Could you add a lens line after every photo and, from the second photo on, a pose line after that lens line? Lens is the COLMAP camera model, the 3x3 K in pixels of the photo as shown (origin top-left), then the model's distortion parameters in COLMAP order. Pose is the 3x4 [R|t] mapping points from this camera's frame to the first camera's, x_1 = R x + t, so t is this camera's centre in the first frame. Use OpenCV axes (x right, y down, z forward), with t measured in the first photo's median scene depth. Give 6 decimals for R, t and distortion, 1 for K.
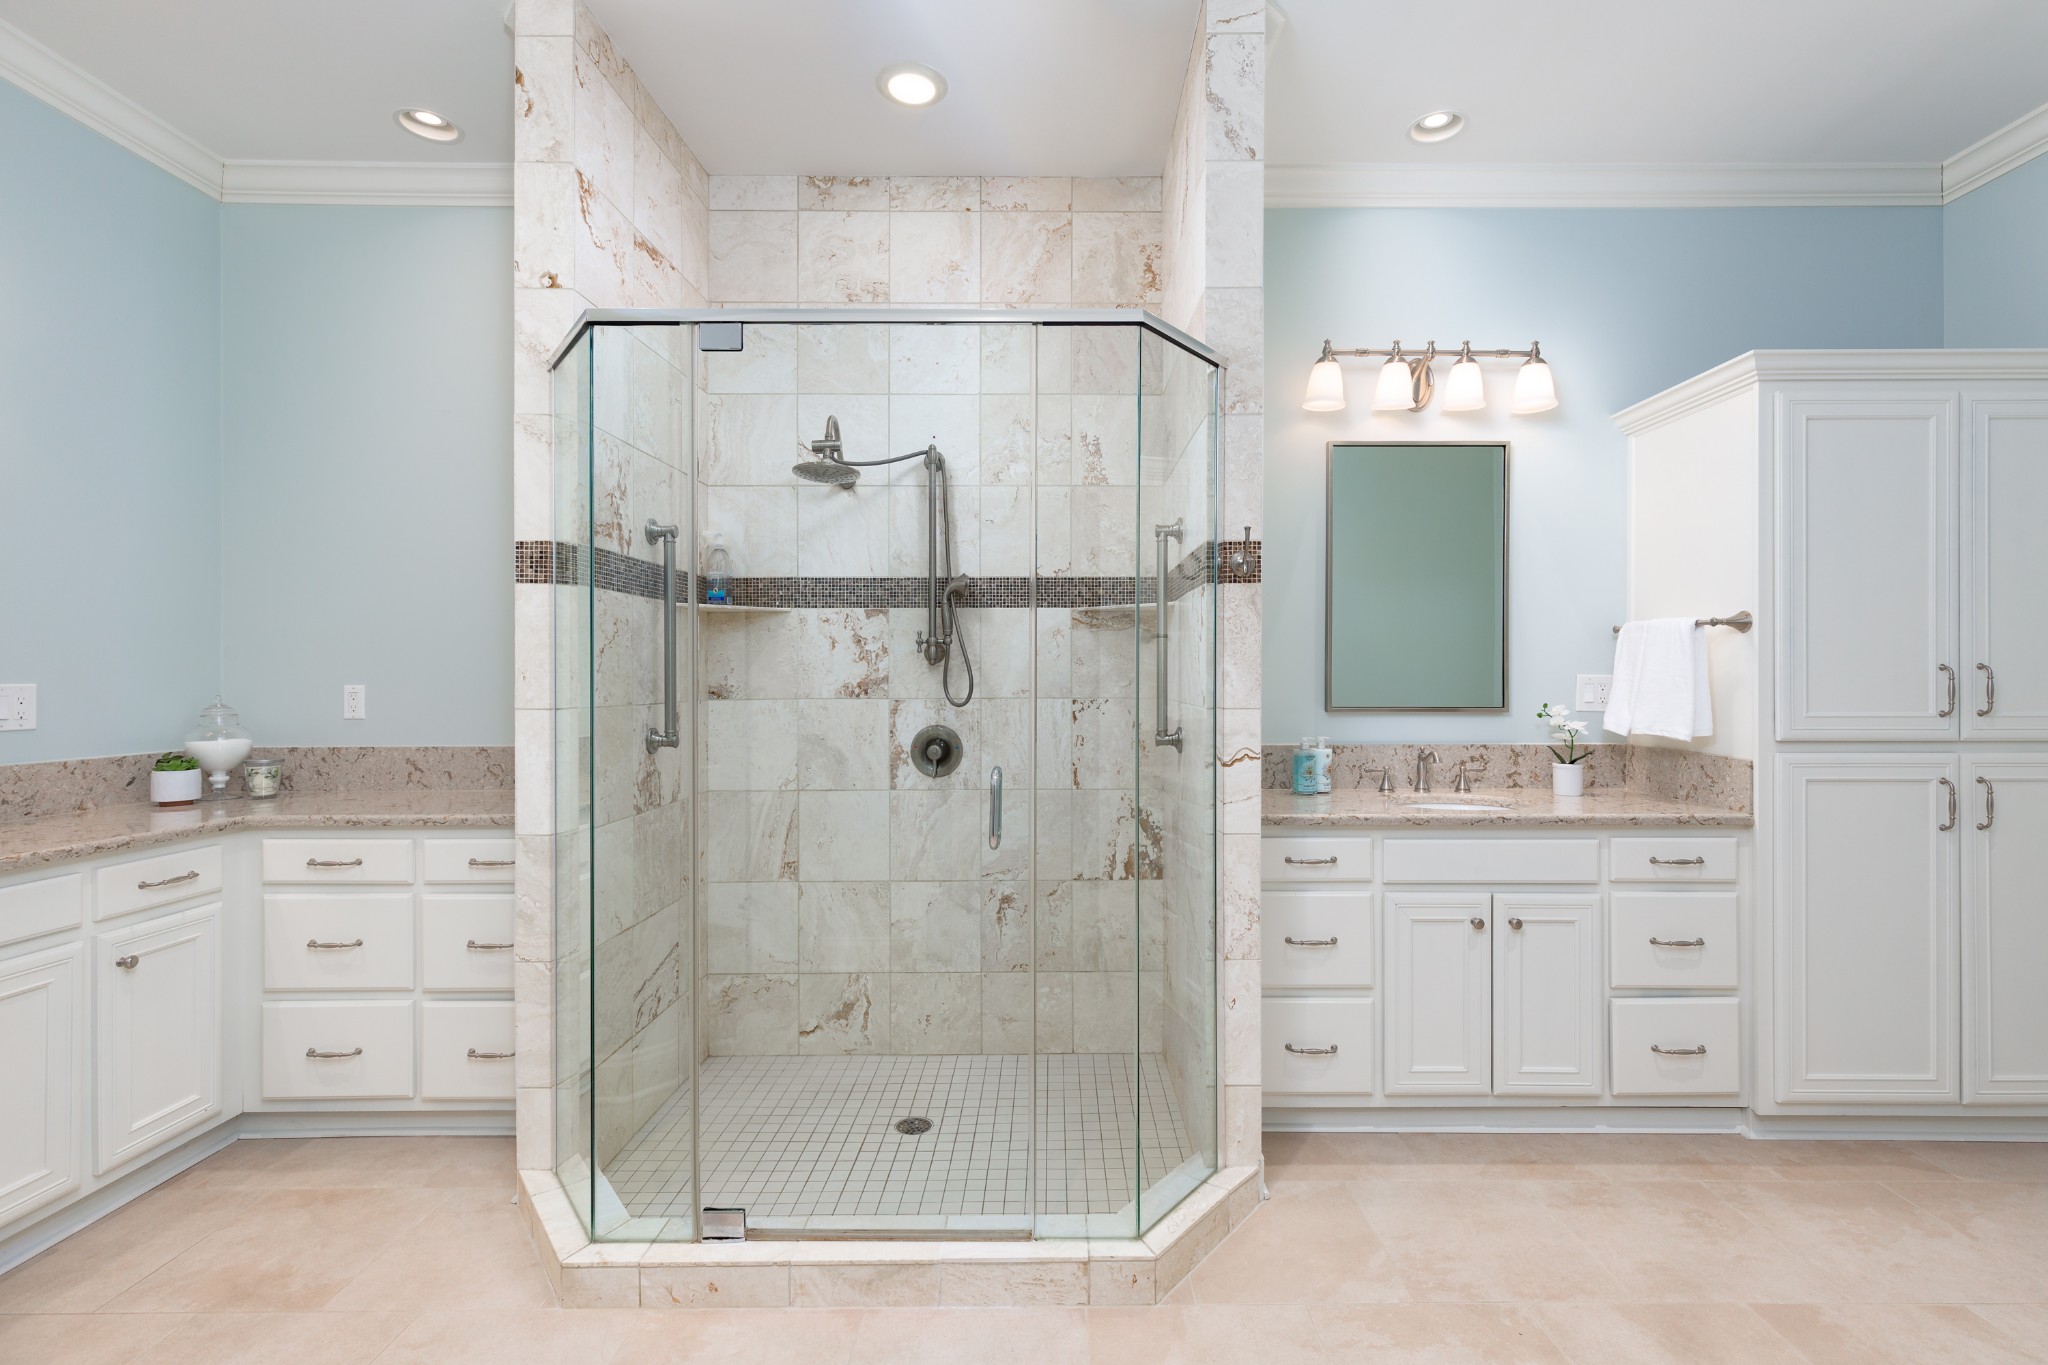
lens RADIAL K [[914.7, 0, 1050.8], [0, 914.7, 676.3], [0, 0, 1]] dist [0.005319, -0.000722]
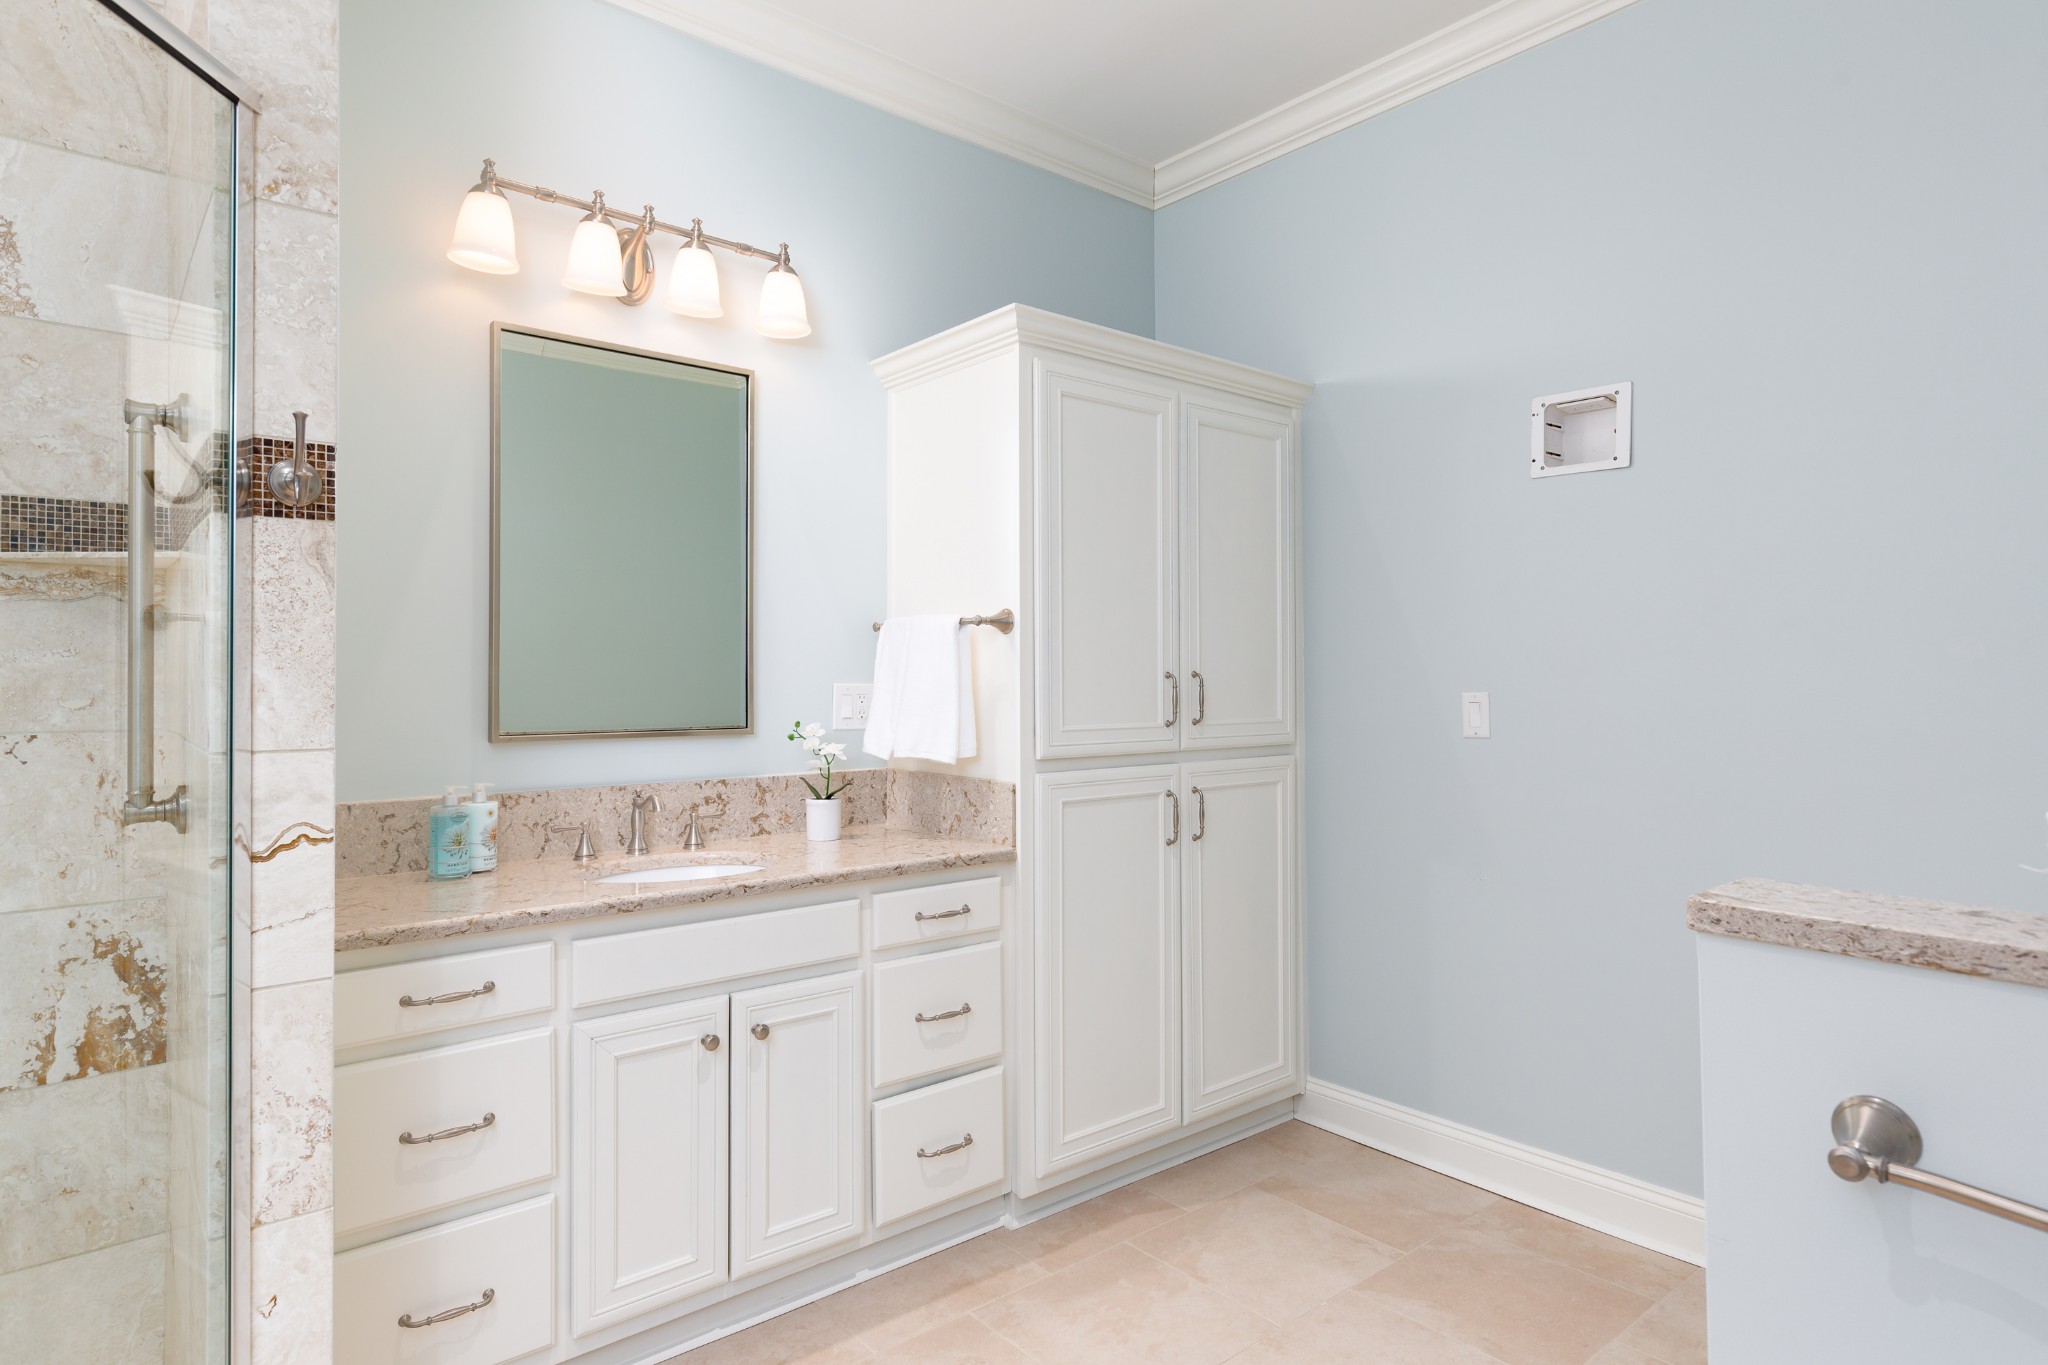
lens RADIAL K [[1134.1, 0, 1033.7], [0, 1134.1, 673.1], [0, 0, 1]] dist [0.006296, -0.004327]
pose [[0.764706, 0.002322, 0.644376, 0.096925], [0.003127, 0.999968, -0.007314, -0.003651], [-0.644372, 0.007608, 0.764674, 0.179129]]
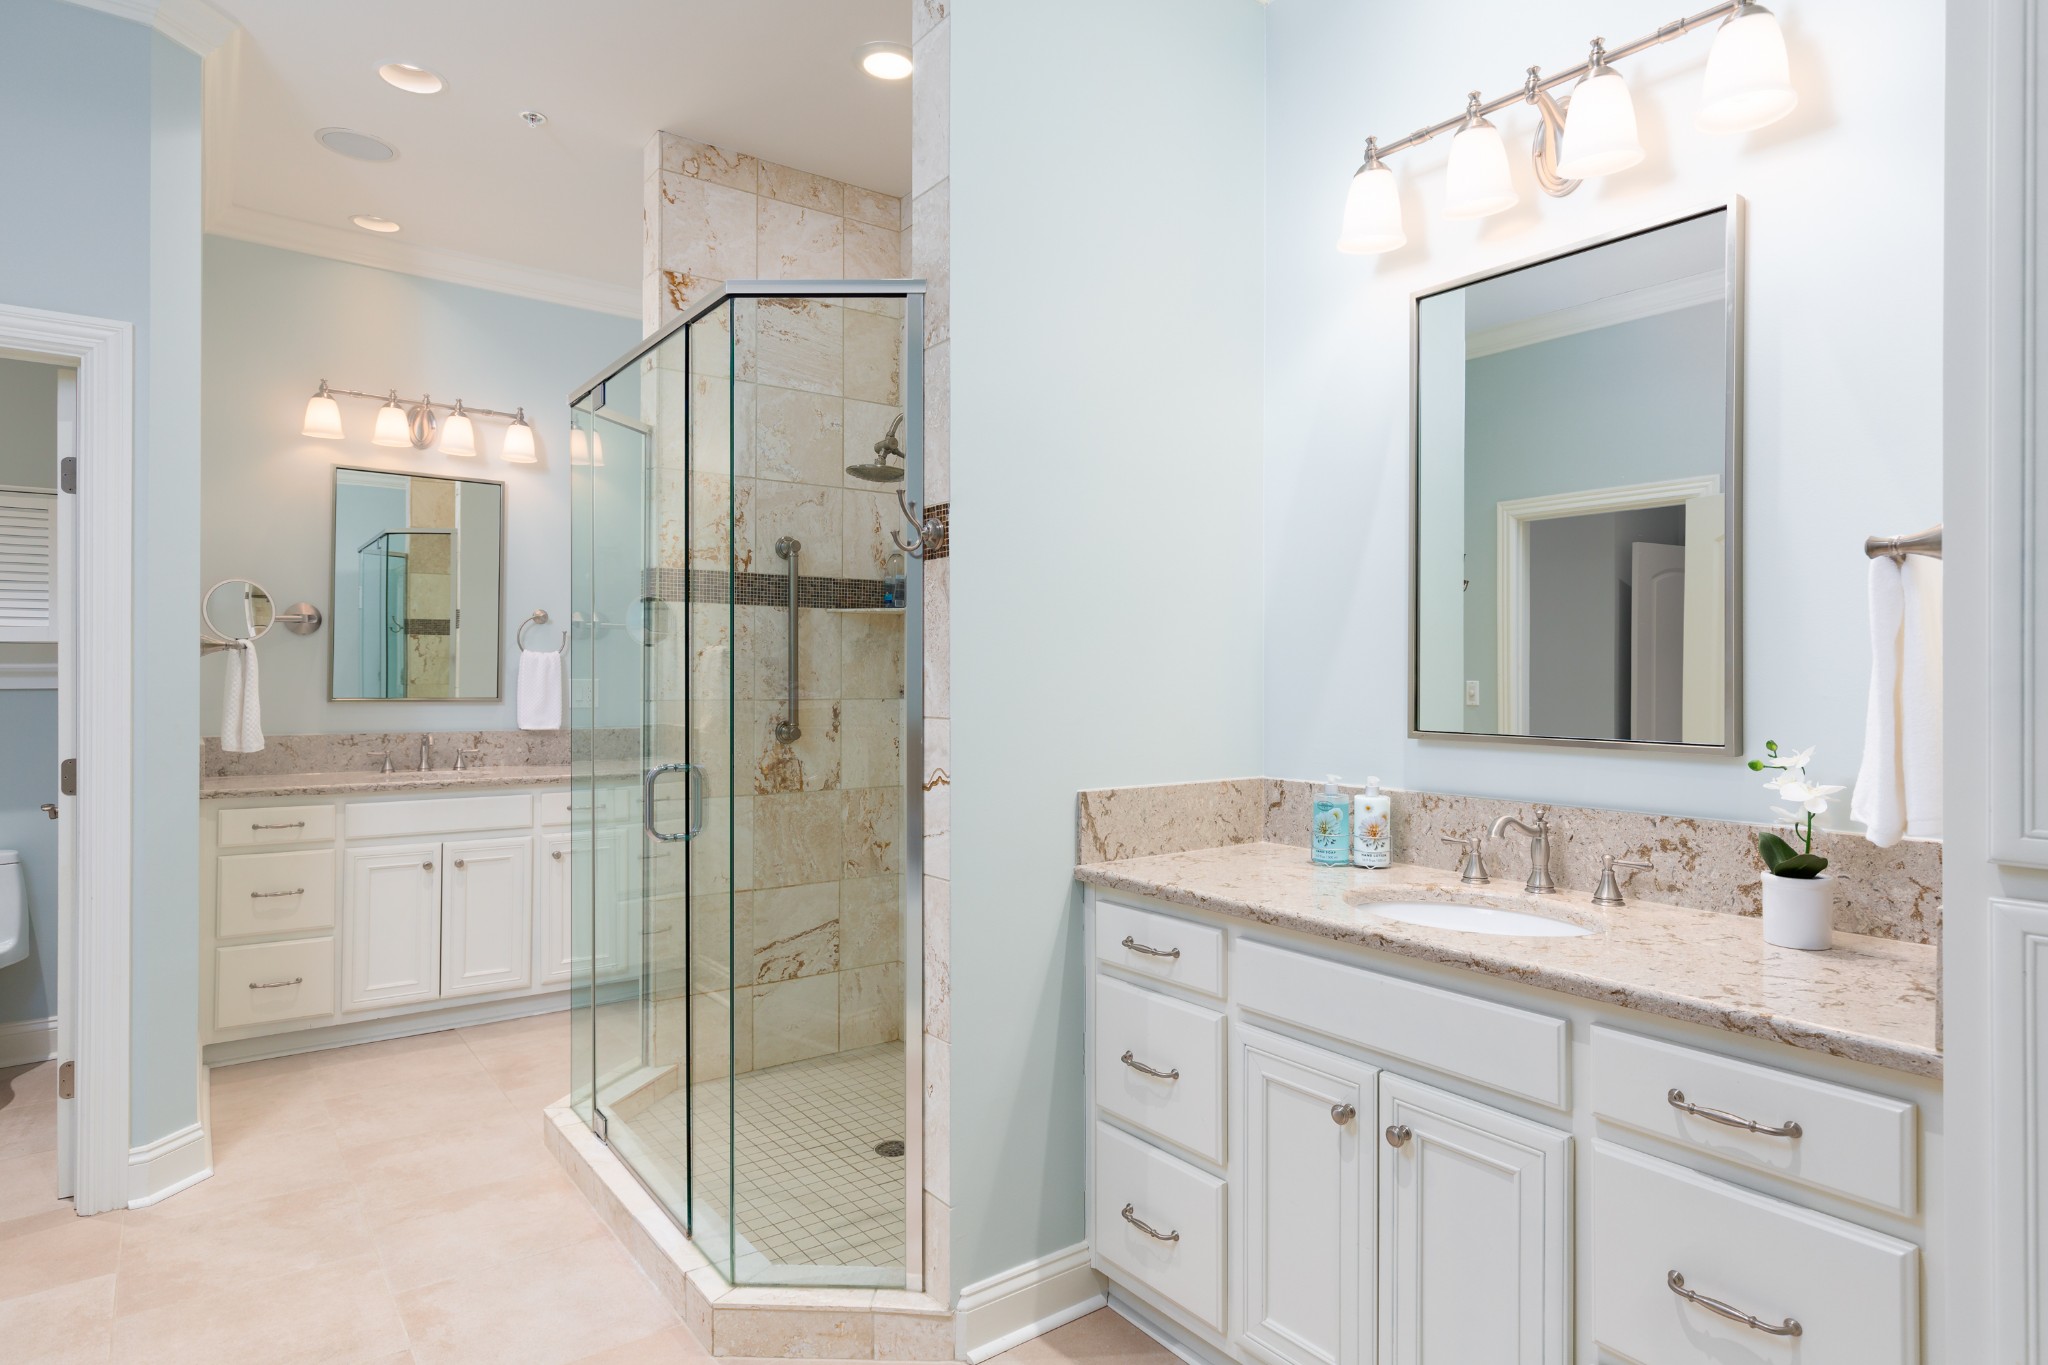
lens RADIAL K [[1134.1, 0, 1056.1], [0, 1134.1, 671.9], [0, 0, 1]] dist [0.006296, -0.004327]
pose [[0.606634, 0.001193, -0.794980, 0.916614], [-0.005600, 0.999980, -0.002773, -0.002065], [0.794962, 0.006134, 0.606629, 0.427601]]
